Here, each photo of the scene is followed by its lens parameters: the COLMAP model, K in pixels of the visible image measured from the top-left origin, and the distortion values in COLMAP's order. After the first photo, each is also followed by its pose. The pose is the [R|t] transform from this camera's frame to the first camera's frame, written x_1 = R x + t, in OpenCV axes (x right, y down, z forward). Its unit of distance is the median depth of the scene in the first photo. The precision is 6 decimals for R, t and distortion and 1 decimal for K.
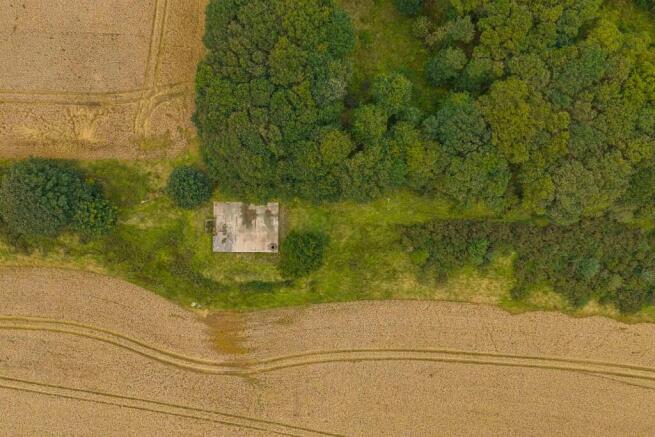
lens RADIAL K [[547.7, 0, 327.1], [0, 547.7, 216.6], [0, 0, 1]] dist [0.006658, 0.003990]
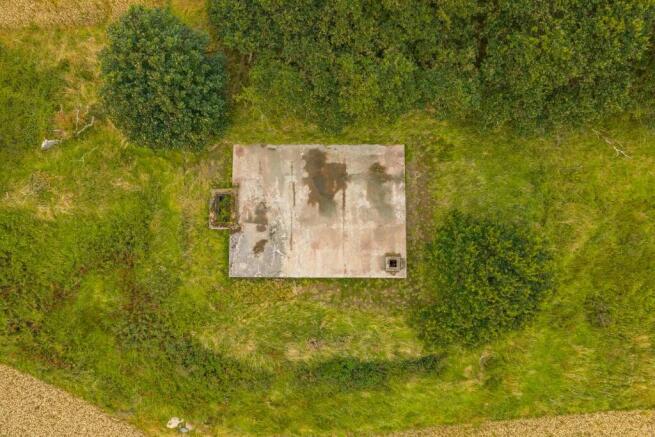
lens RADIAL K [[547.7, 0, 327.2], [0, 547.7, 220.8], [0, 0, 1]] dist [0.006658, 0.003990]
pose [[0.999959, -0.007271, -0.005486, -0.139465], [0.006429, 0.990089, -0.140292, 0.078450], [0.006452, 0.140251, 0.990095, 0.628104]]
